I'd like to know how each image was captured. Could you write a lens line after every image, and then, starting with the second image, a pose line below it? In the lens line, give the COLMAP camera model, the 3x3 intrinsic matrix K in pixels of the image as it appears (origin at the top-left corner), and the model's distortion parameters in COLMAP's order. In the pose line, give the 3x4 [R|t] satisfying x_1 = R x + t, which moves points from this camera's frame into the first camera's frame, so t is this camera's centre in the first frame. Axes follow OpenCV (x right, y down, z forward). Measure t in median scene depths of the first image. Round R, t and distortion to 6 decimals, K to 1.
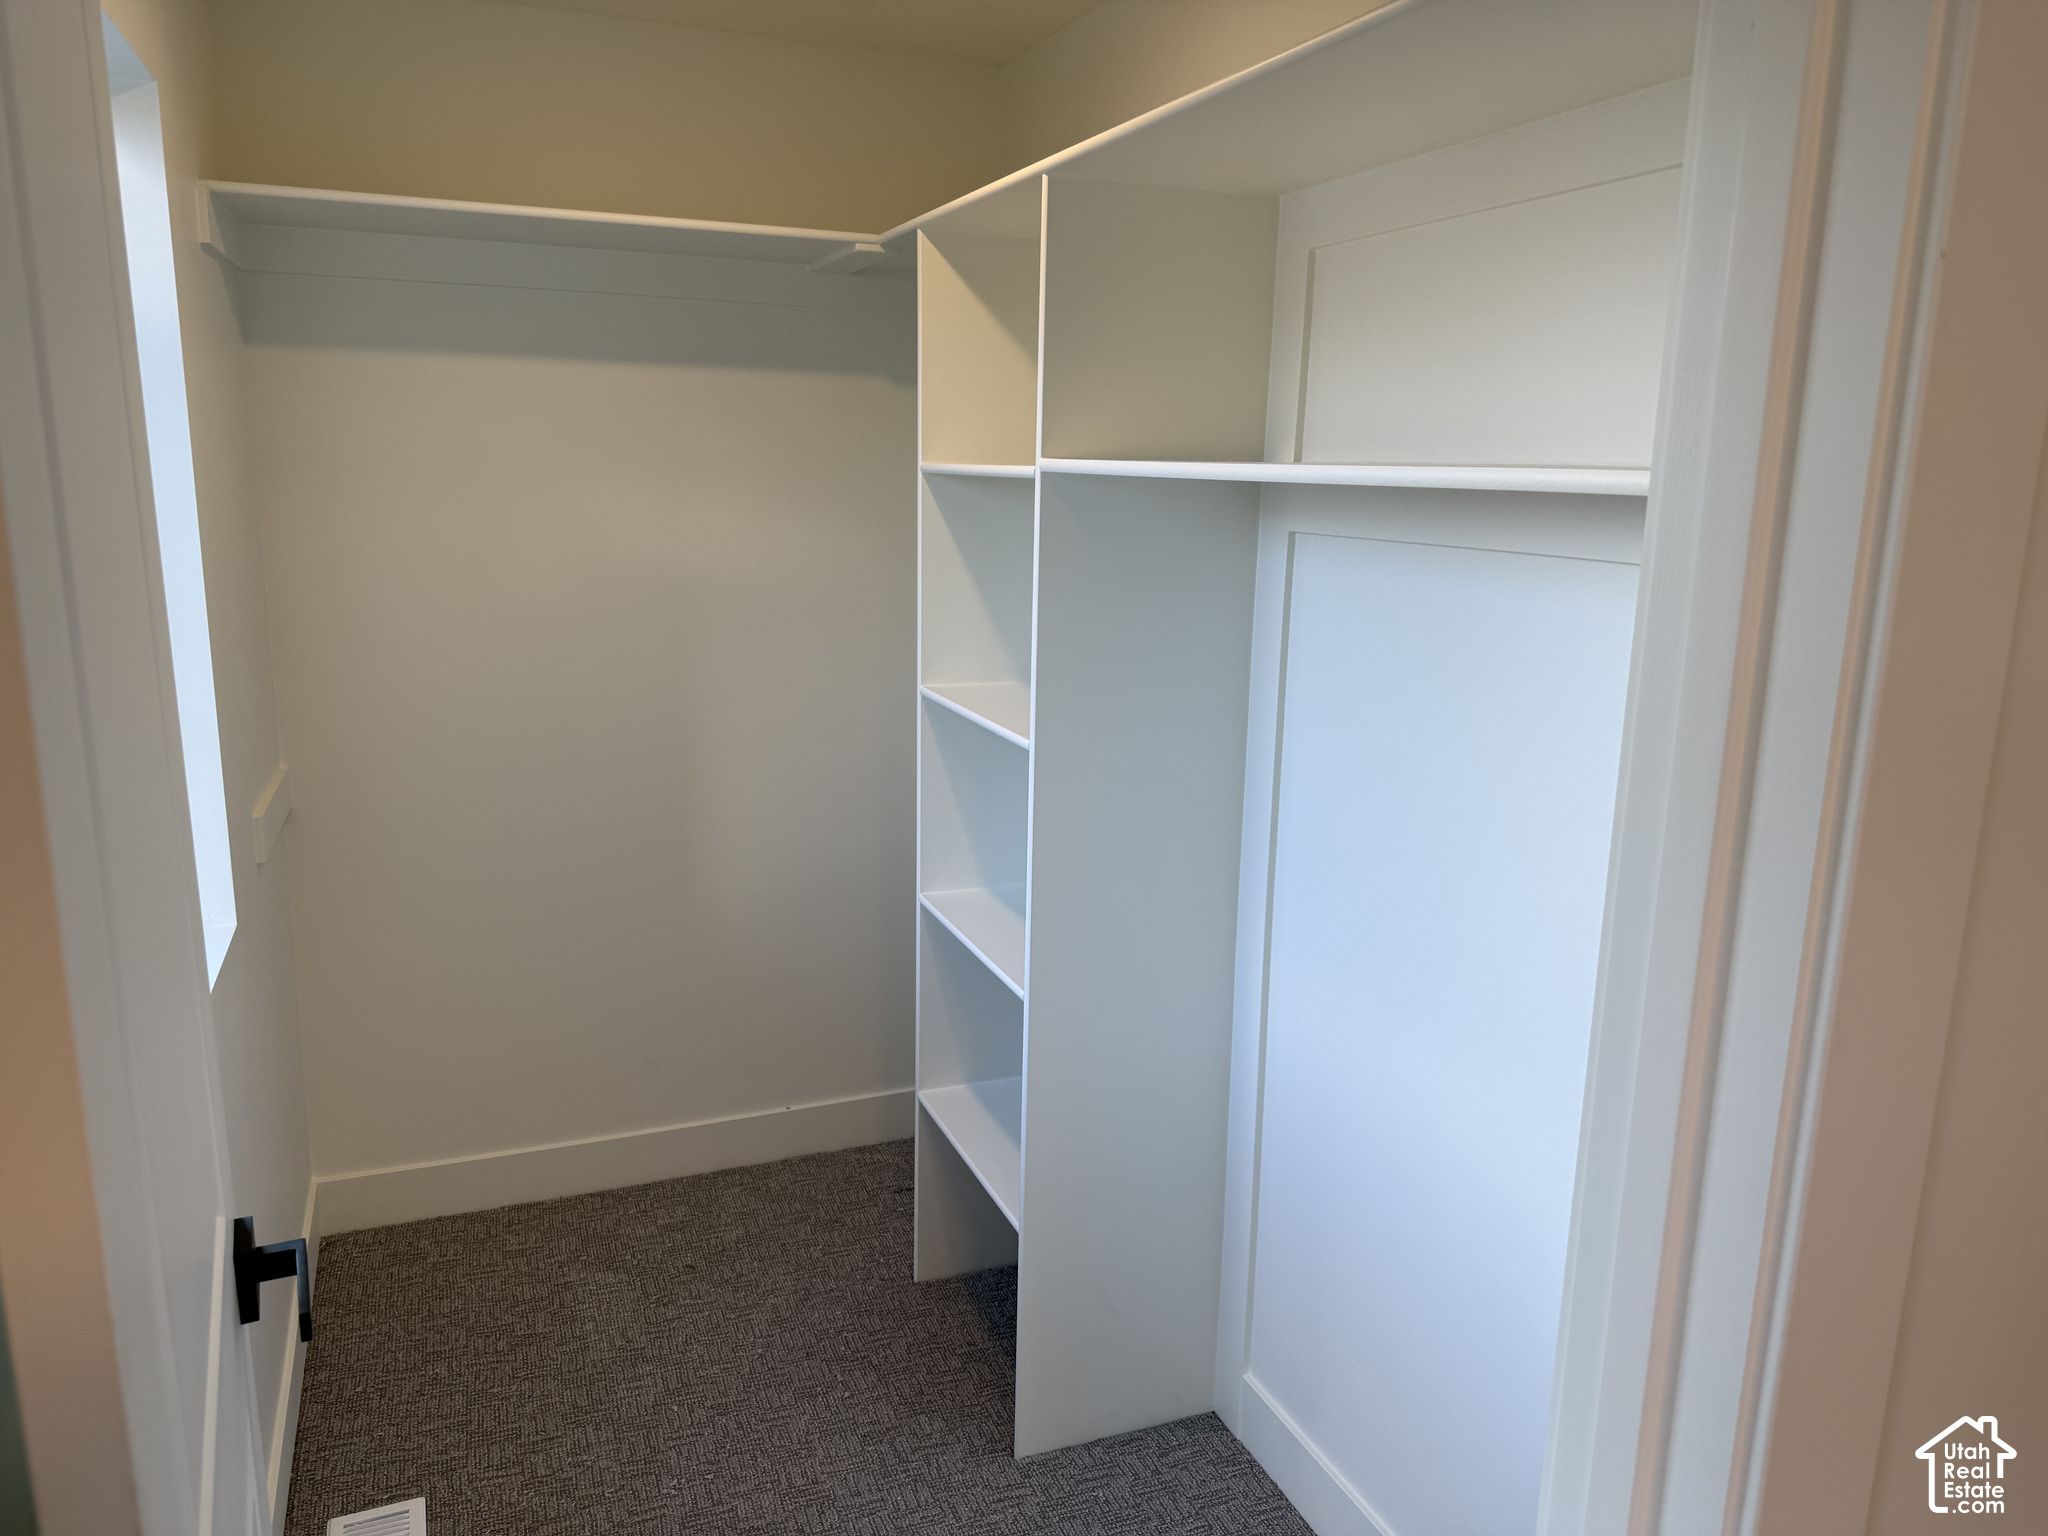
lens RADIAL K [[1447.4, 0, 1024.0], [0, 1447.4, 768.0], [0, 0, 1]] dist [-0.008107, -0.018829]
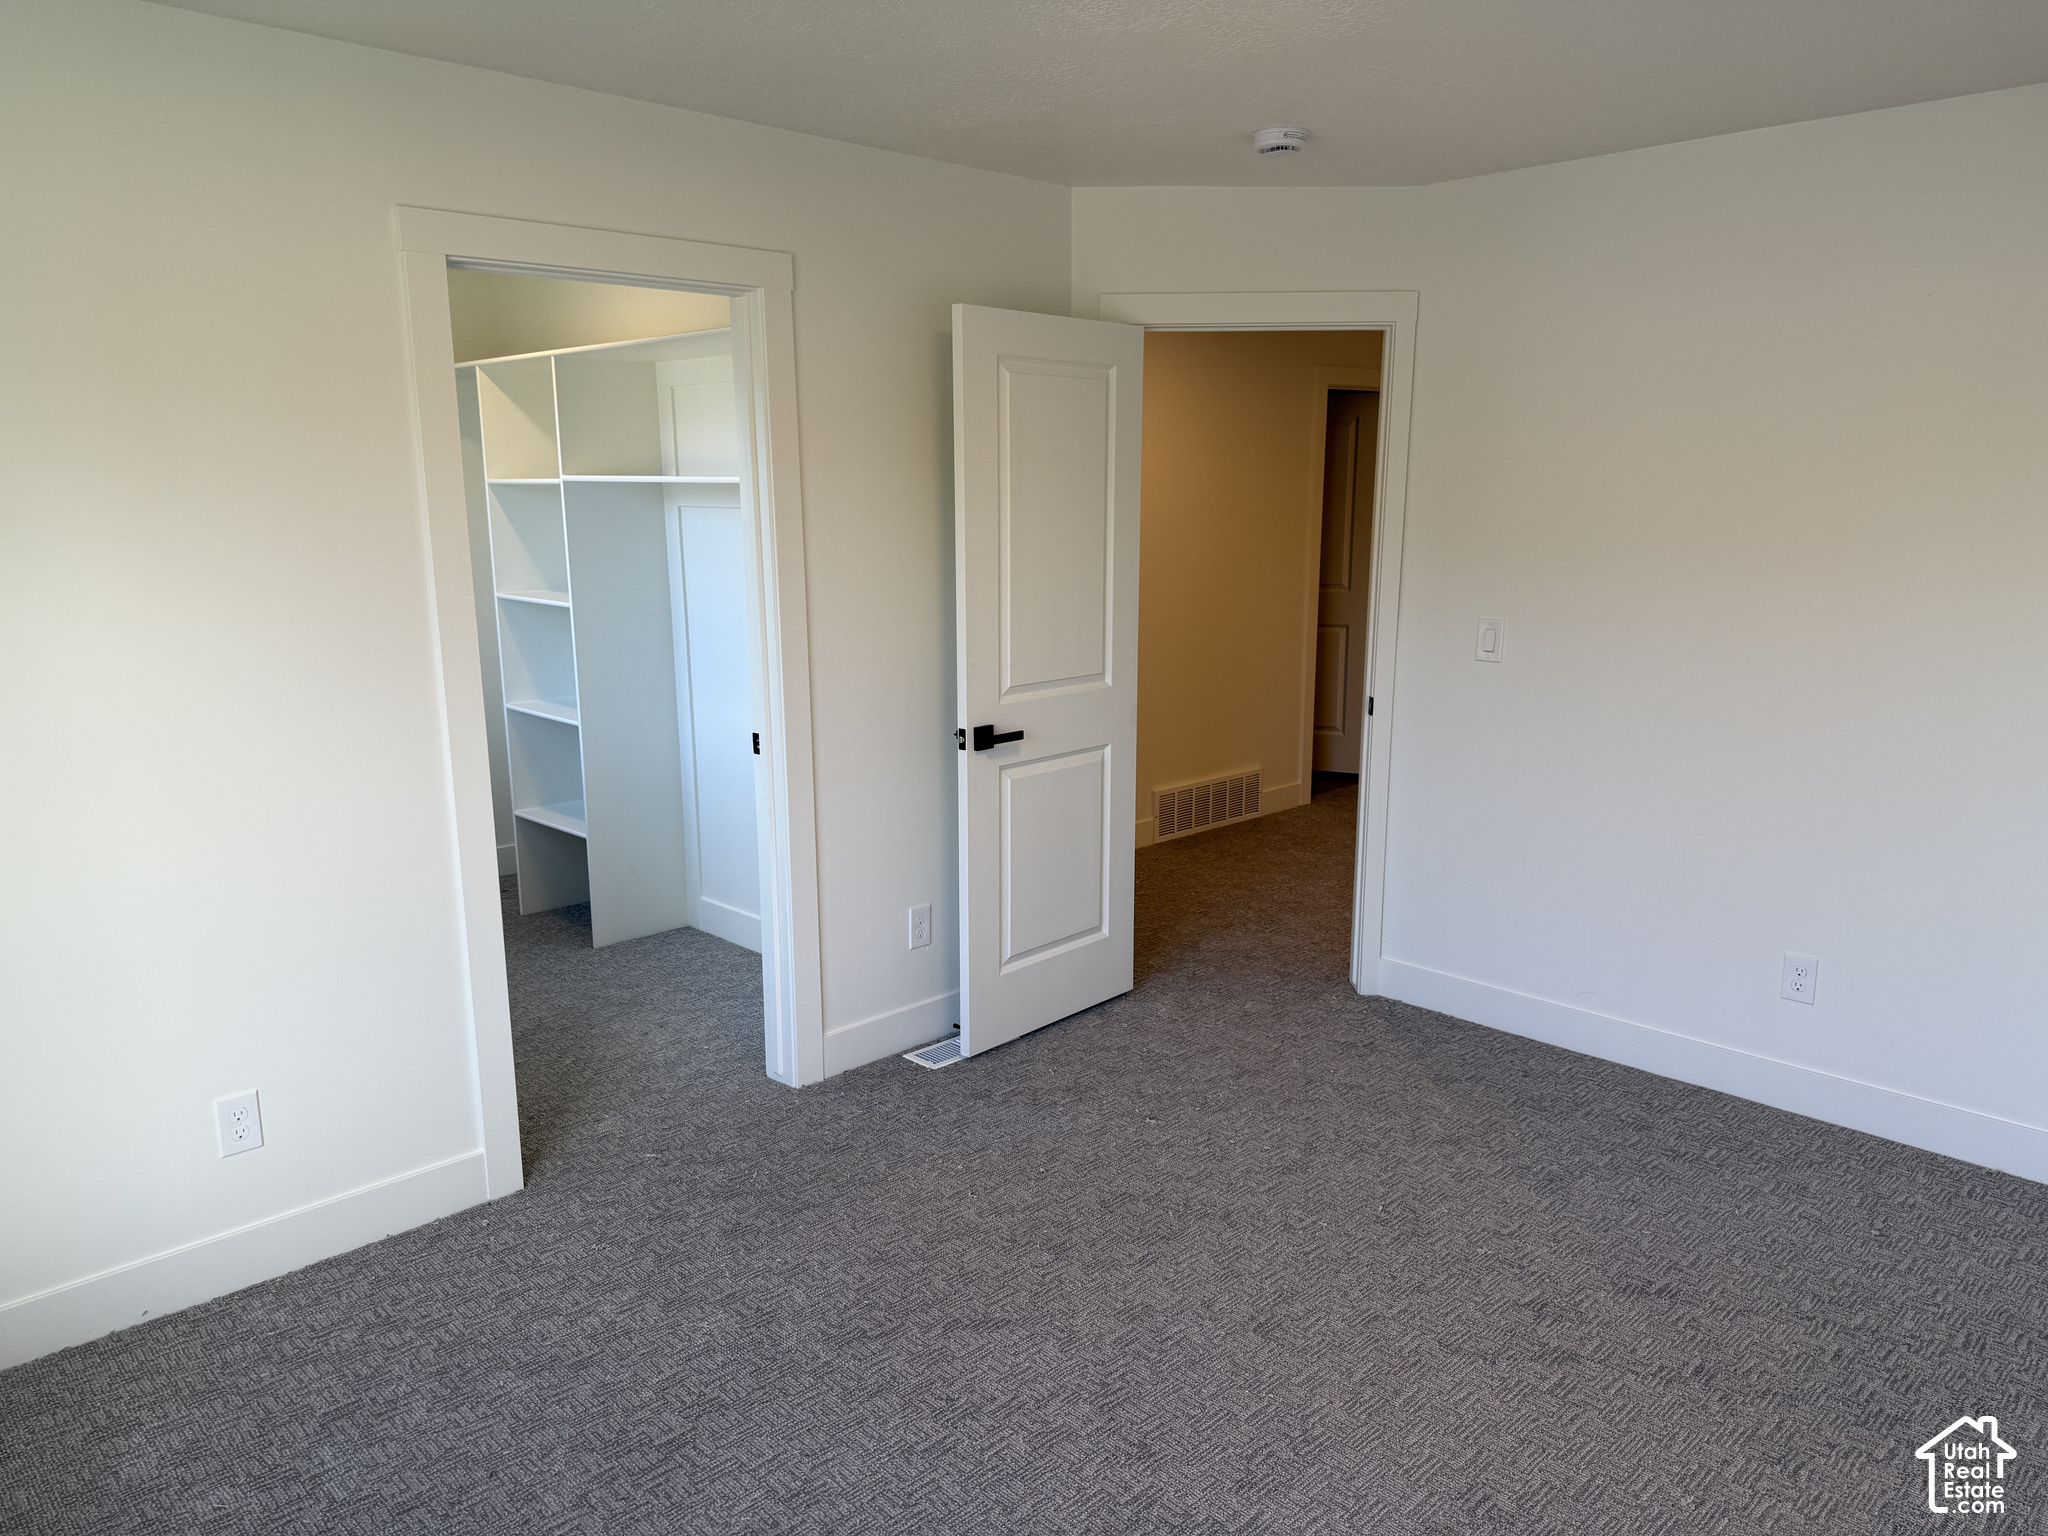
lens RADIAL K [[1442.2, 0, 1071.5], [0, 1442.2, 775.5], [0, 0, 1]] dist [0.076558, -0.103145]
pose [[0.908883, -0.104397, 0.403774, -0.231301], [0.106646, 0.994152, 0.016984, 0.300329], [-0.403186, 0.027625, 0.914701, -1.399168]]
